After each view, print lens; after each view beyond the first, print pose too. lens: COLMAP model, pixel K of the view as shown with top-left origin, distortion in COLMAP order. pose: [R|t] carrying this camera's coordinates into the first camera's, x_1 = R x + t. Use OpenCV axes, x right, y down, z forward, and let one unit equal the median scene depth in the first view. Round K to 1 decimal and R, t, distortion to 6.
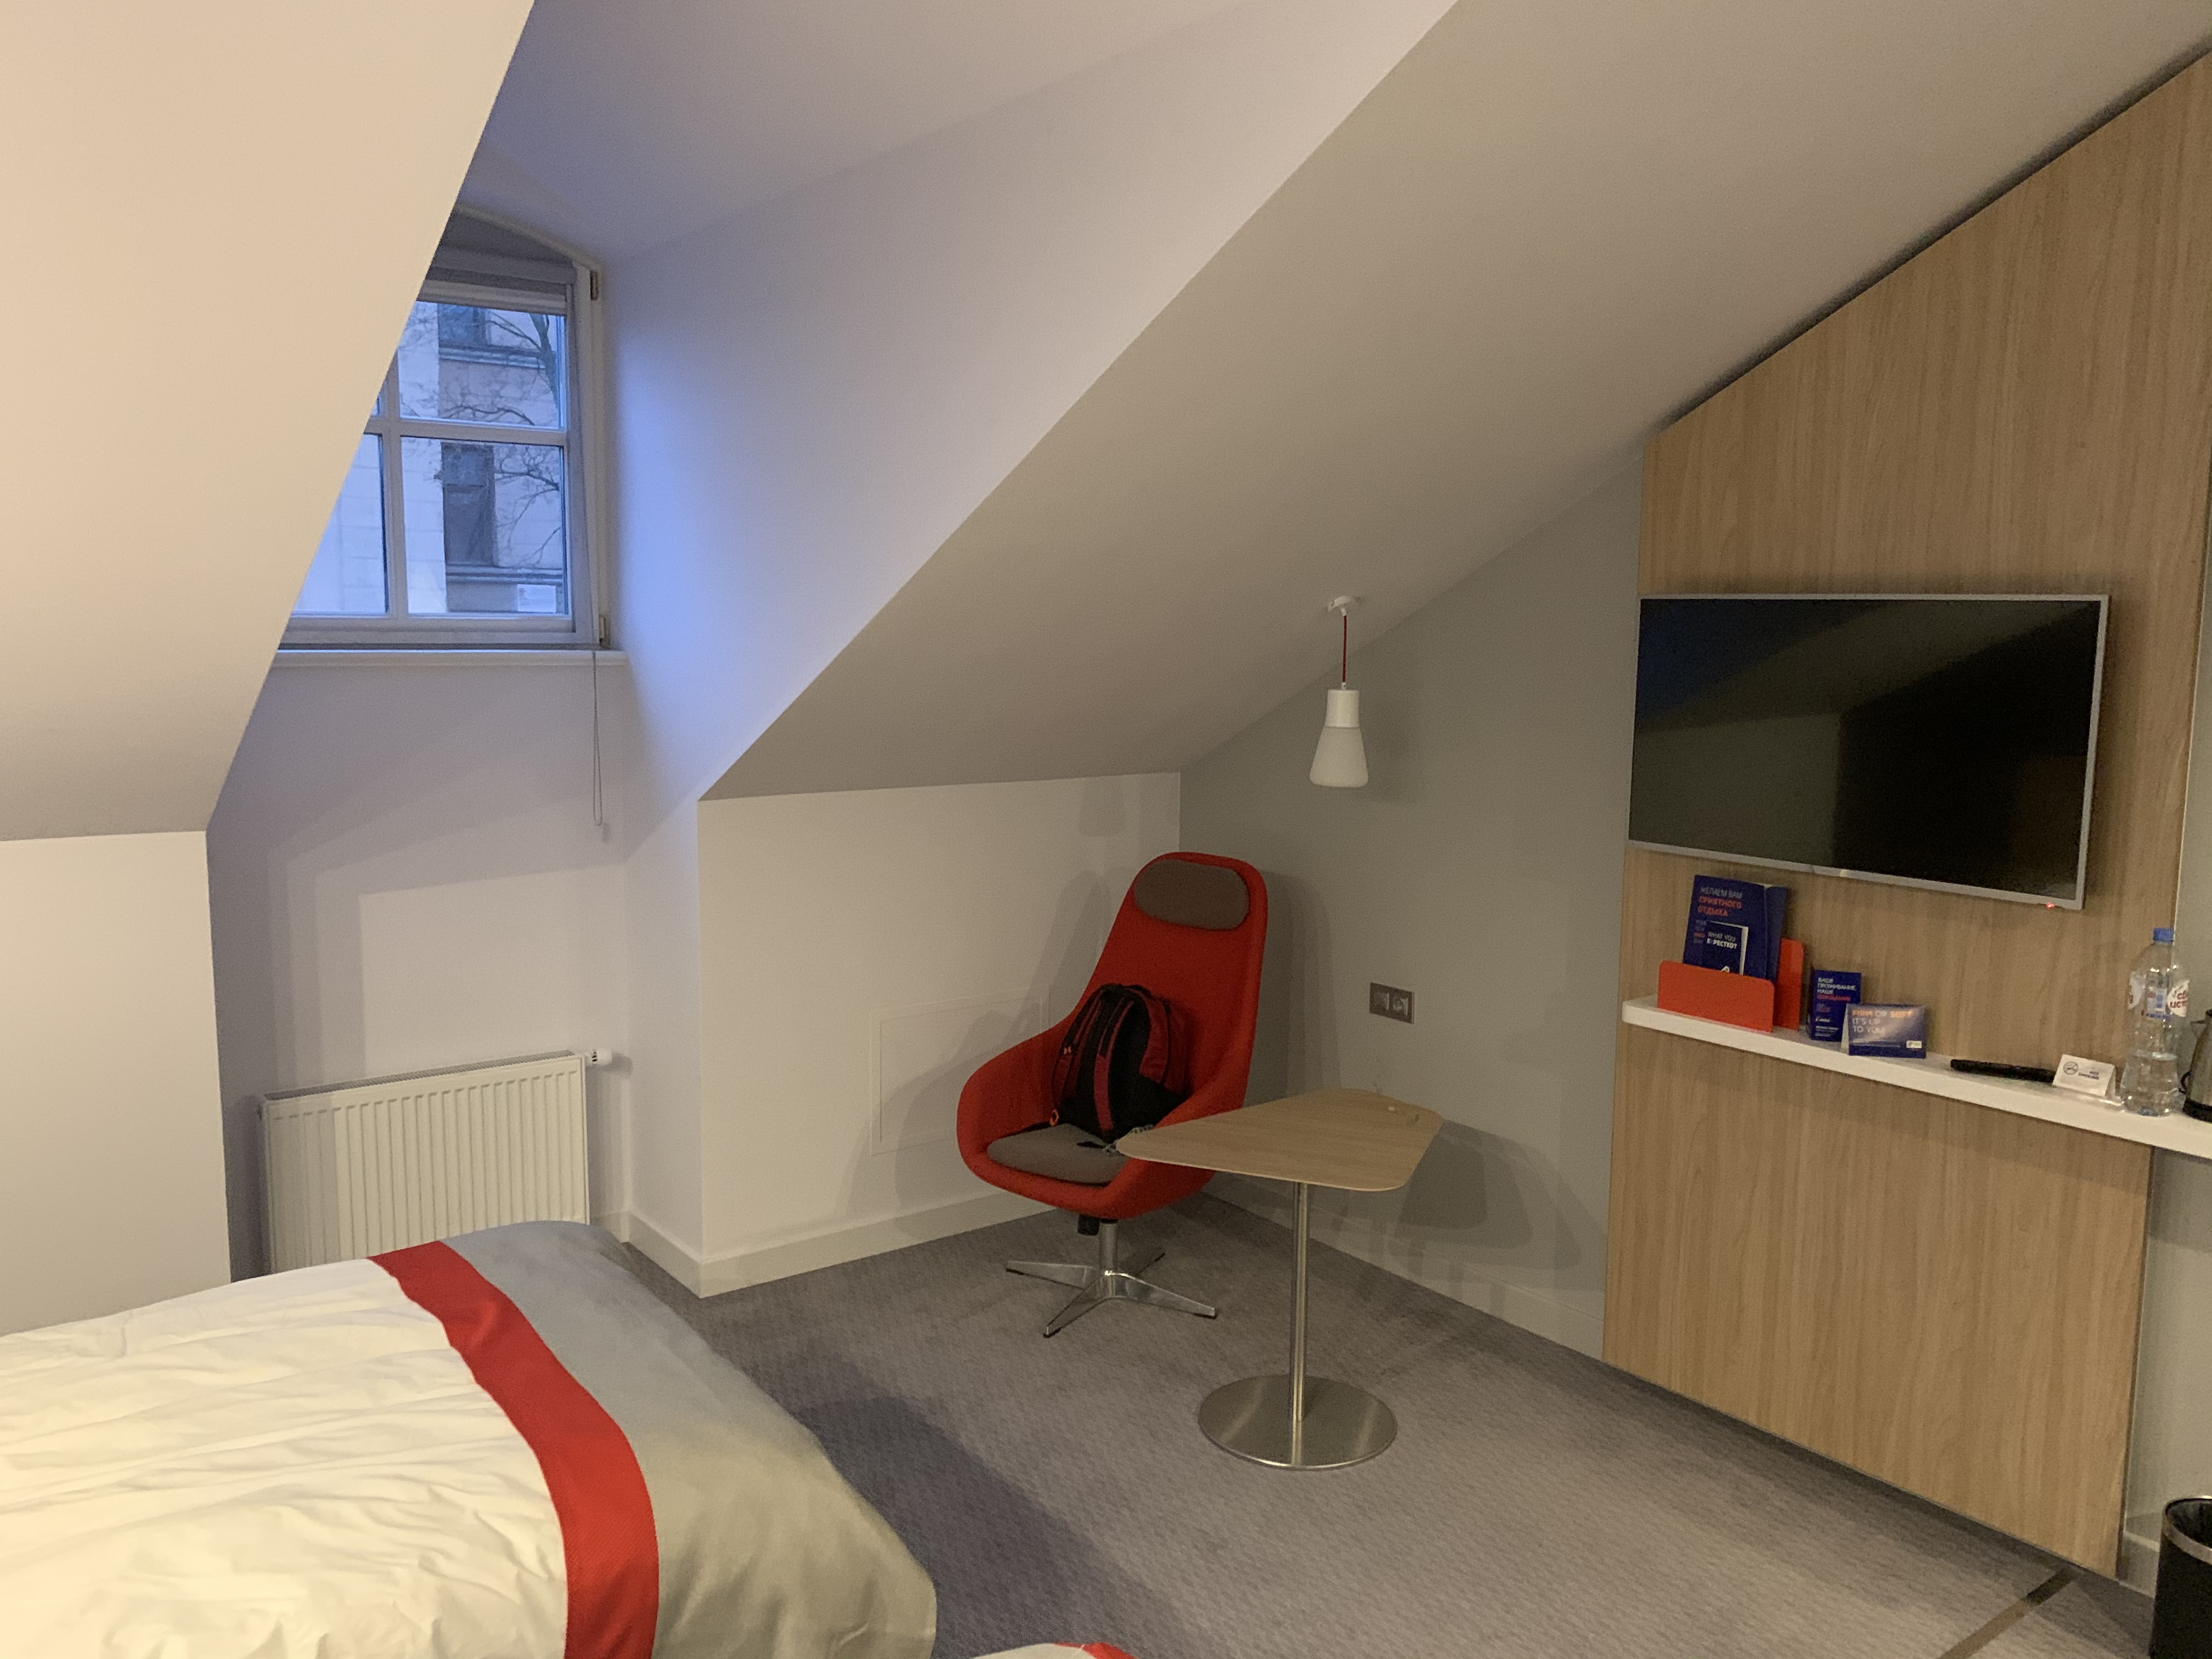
lens RADIAL K [[1704.5, 0, 1109.1], [0, 1704.5, 825.0], [0, 0, 1]] dist [-0.003518, -0.001924]
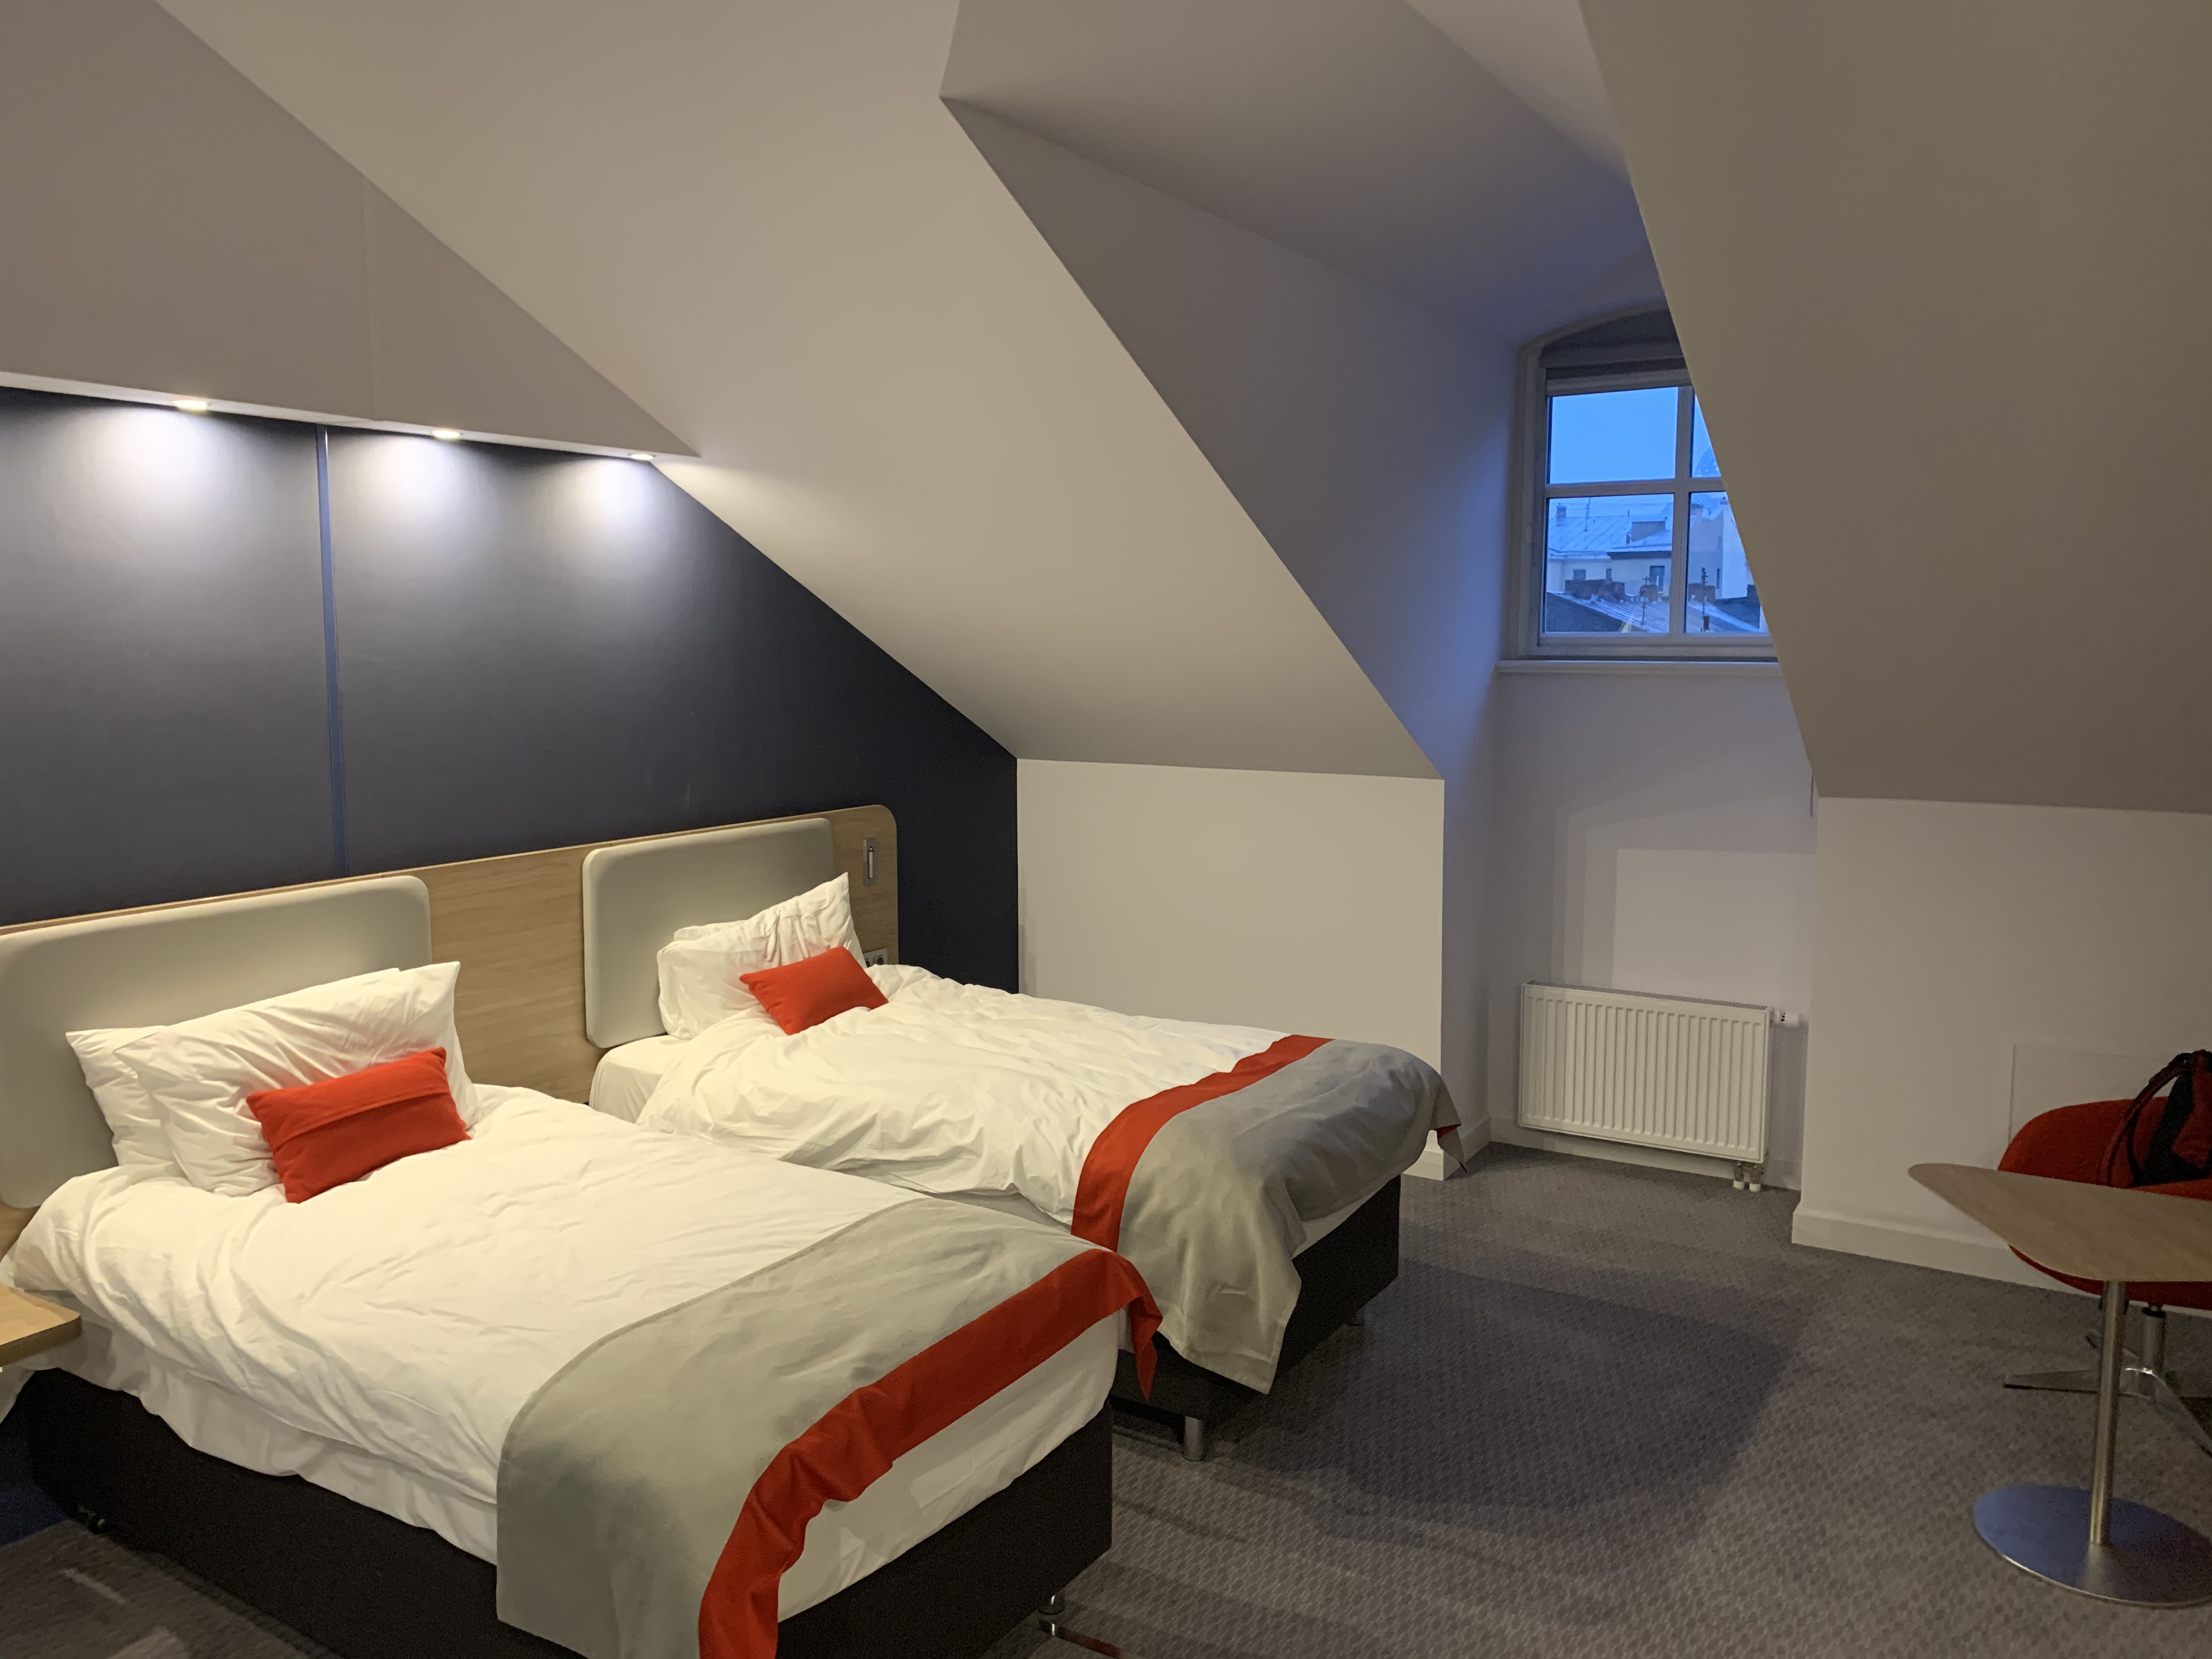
lens RADIAL K [[1688.8, 0, 1110.8], [0, 1688.8, 820.1], [0, 0, 1]] dist [0.059710, -0.014421]
pose [[0.354121, 0.092473, -0.930617, 0.737272], [-0.112731, 0.992064, 0.055682, -0.010219], [0.928380, 0.085191, 0.361735, 0.192309]]
